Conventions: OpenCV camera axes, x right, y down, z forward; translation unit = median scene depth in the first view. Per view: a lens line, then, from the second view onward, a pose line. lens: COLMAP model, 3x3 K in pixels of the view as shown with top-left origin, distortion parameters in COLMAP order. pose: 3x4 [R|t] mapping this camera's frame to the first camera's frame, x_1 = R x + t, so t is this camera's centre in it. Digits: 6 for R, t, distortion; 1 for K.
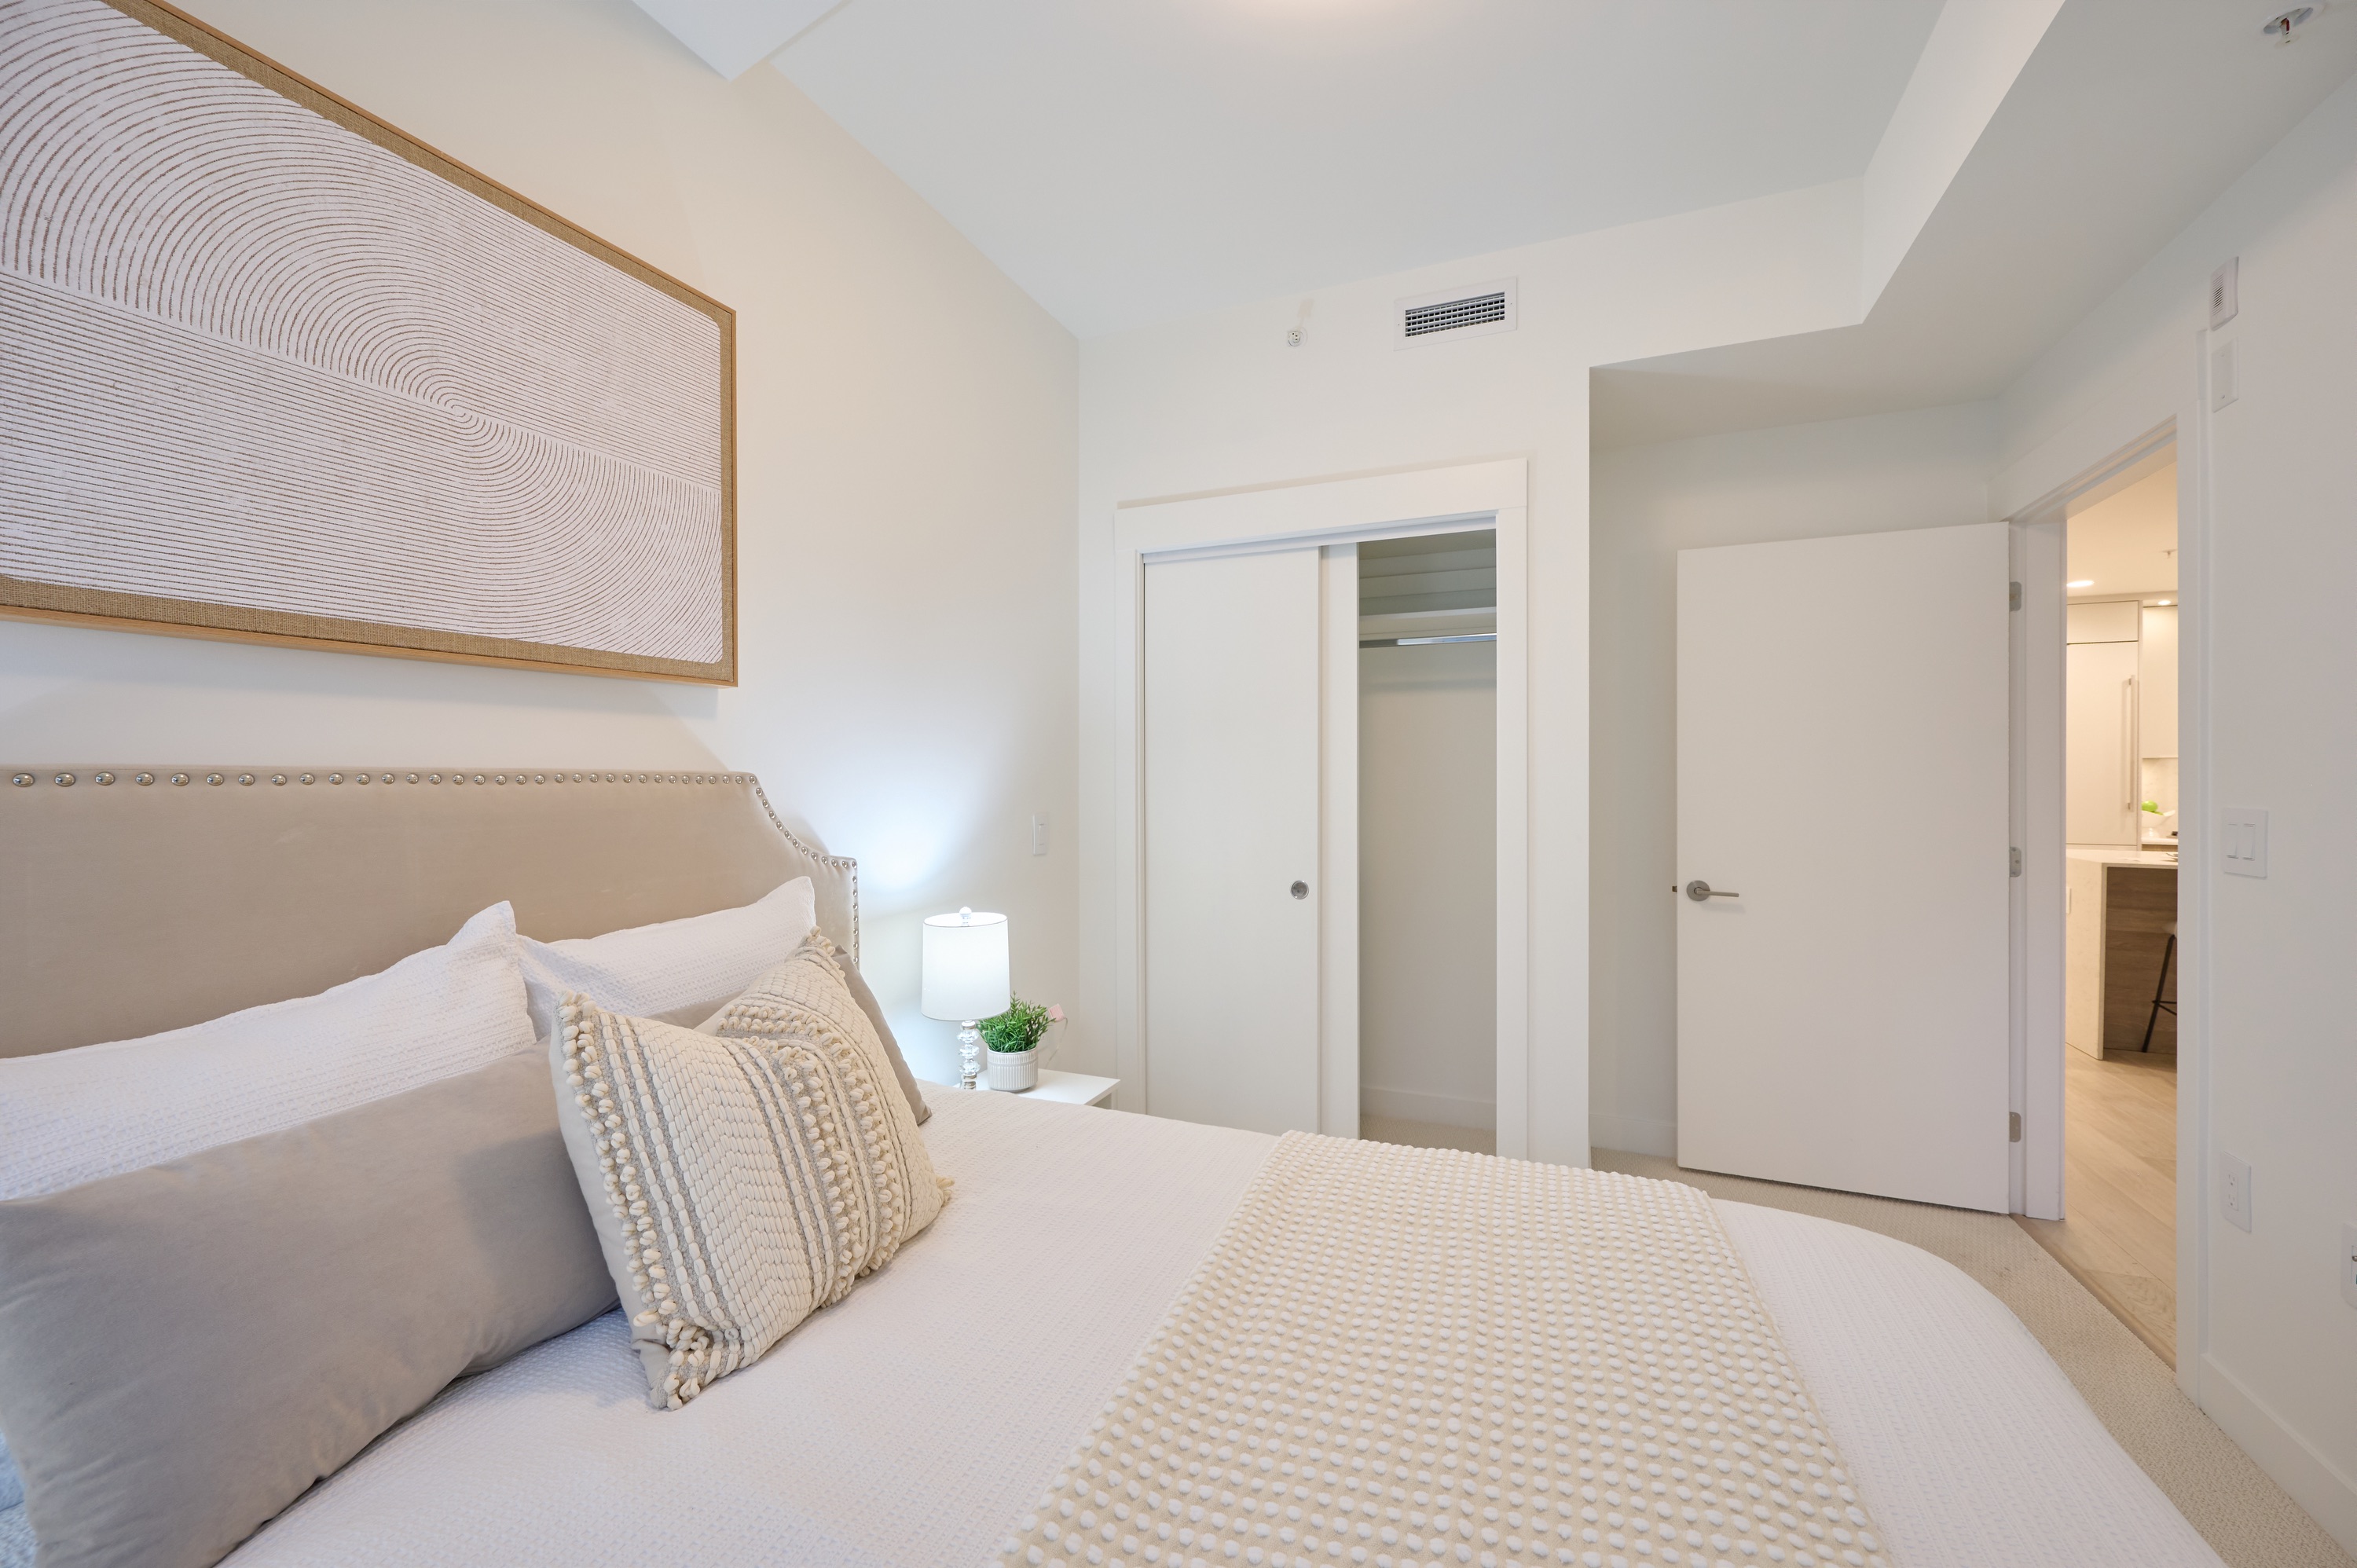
lens RADIAL K [[923.6, 0, 1177.4], [0, 923.6, 784.7], [0, 0, 1]] dist [-0.002766, 0.000923]
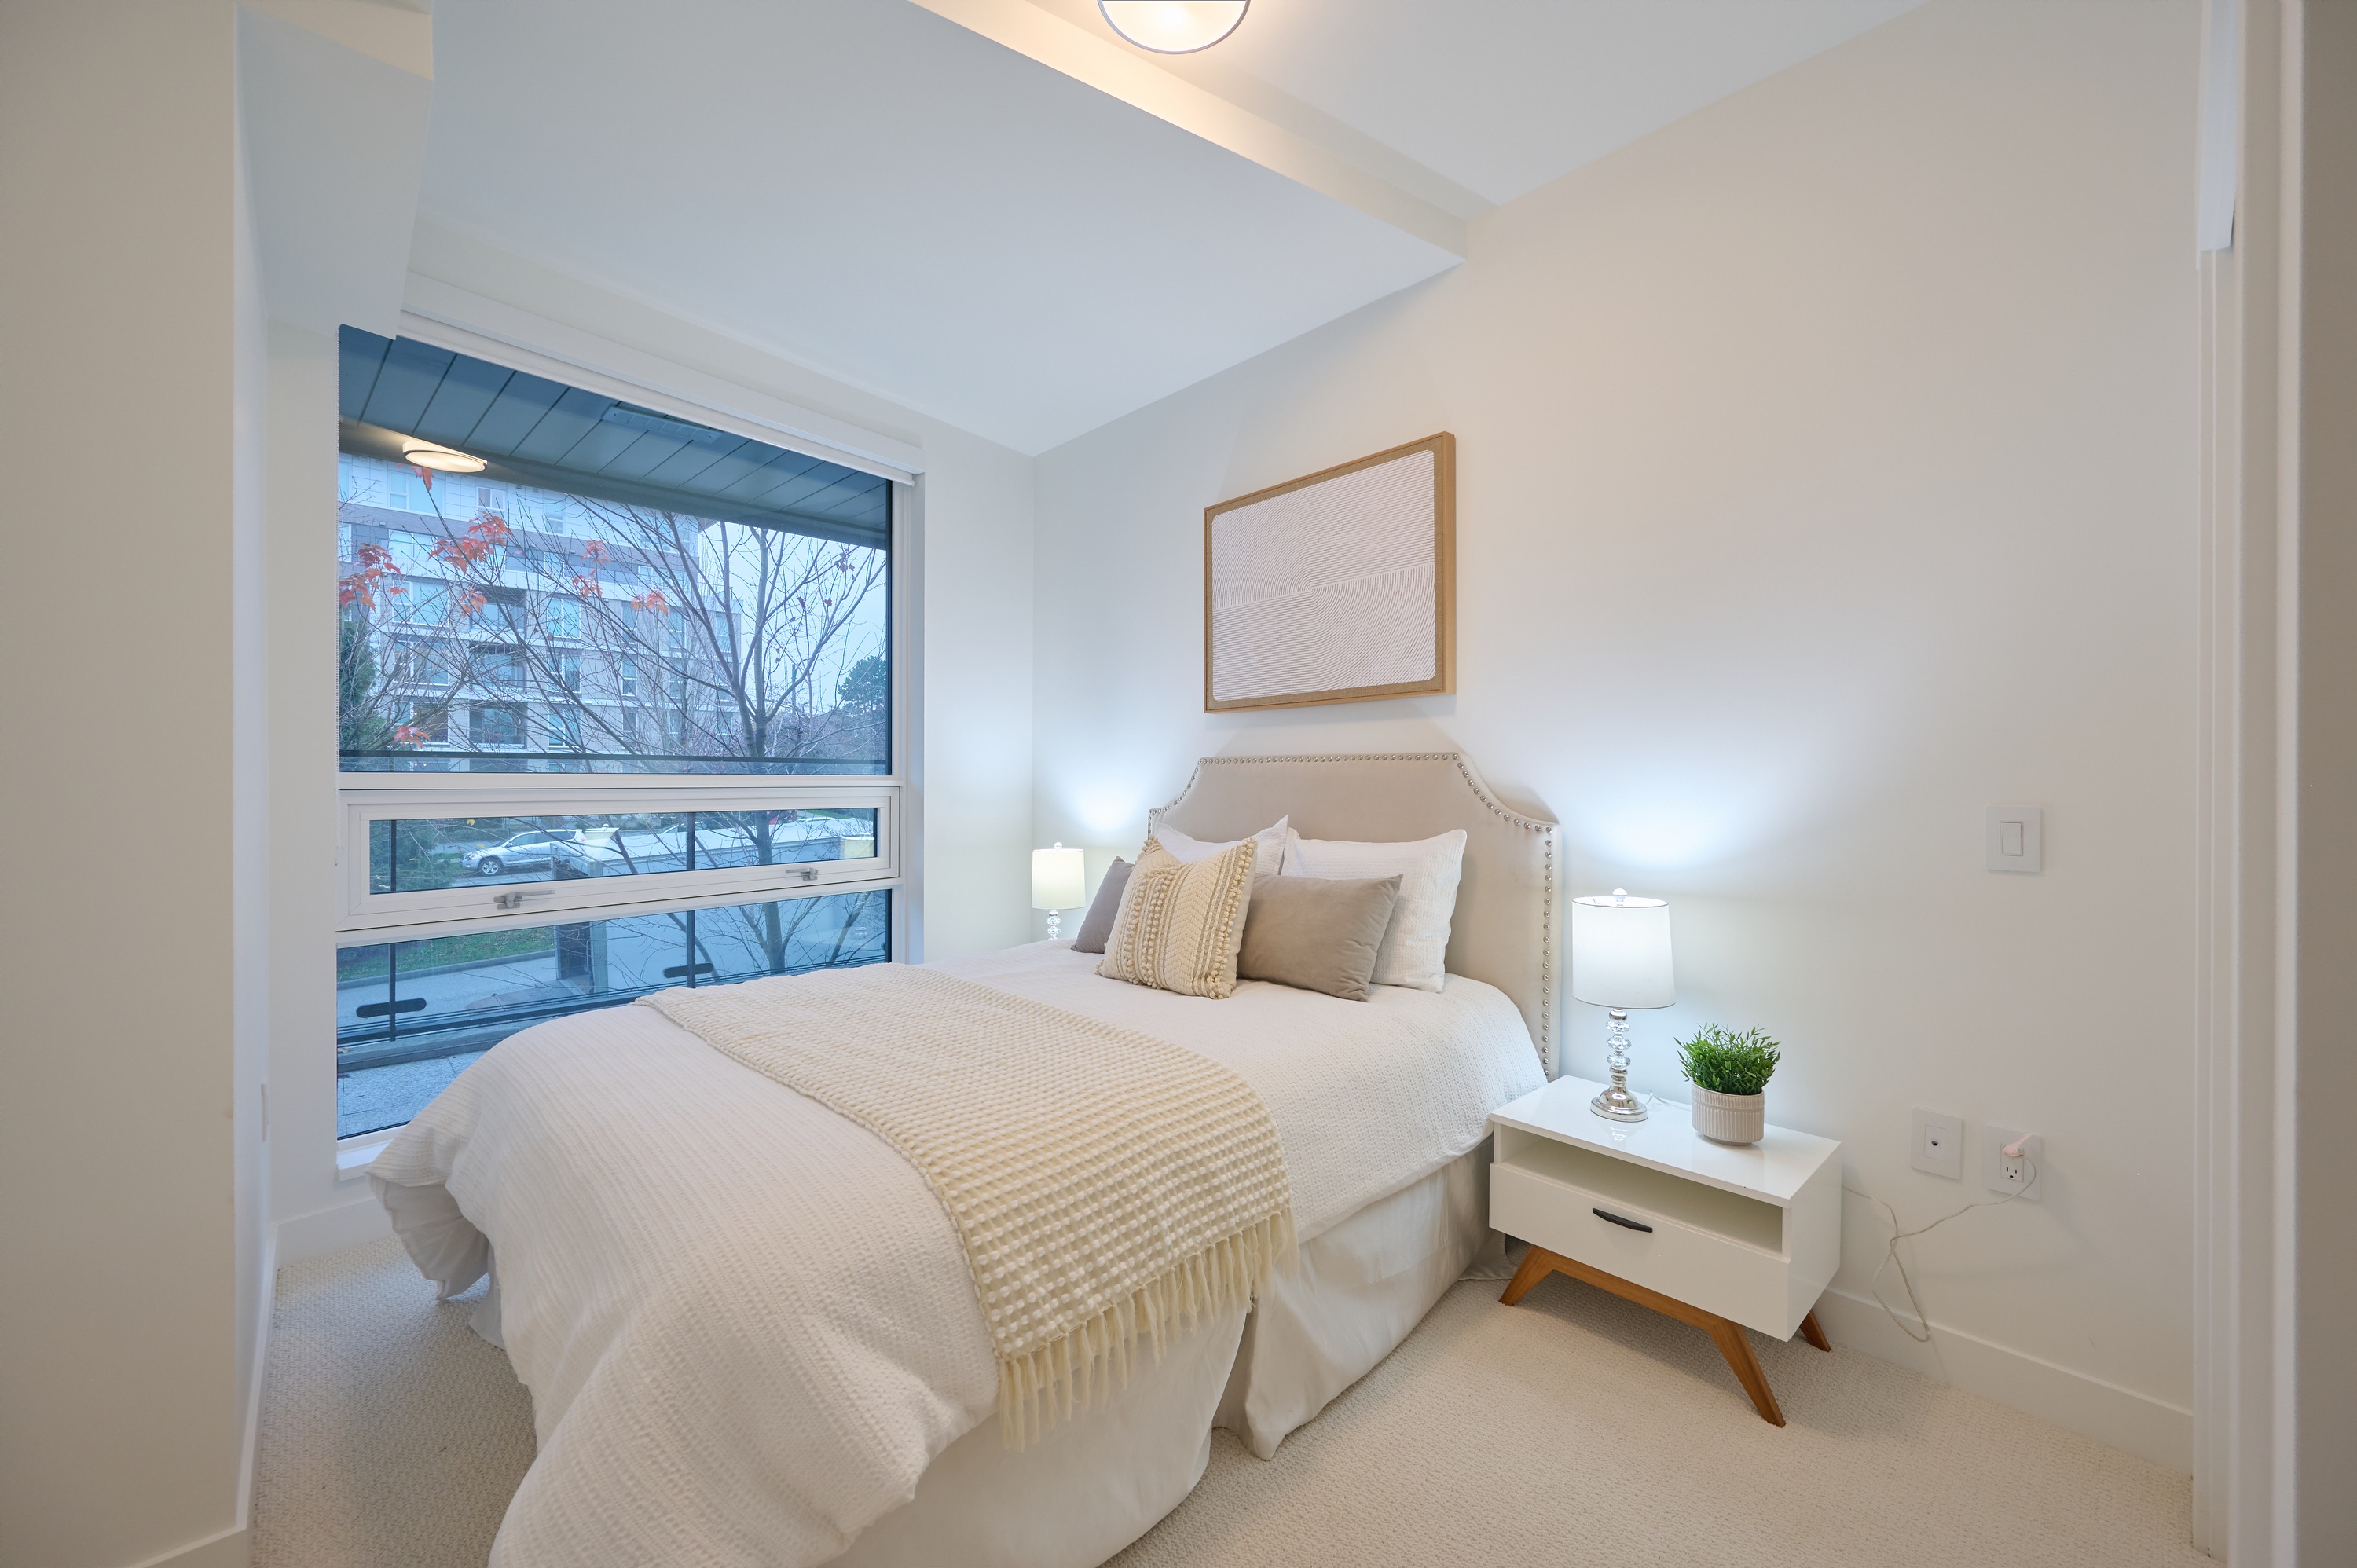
lens RADIAL K [[923.6, 0, 1177.7], [0, 923.6, 783.6], [0, 0, 1]] dist [-0.002766, 0.000923]
pose [[-0.396678, 0.000990, -0.917957, 1.028277], [-0.006880, 0.999968, 0.004051, 0.033428], [0.917932, 0.007922, -0.396659, 1.217770]]
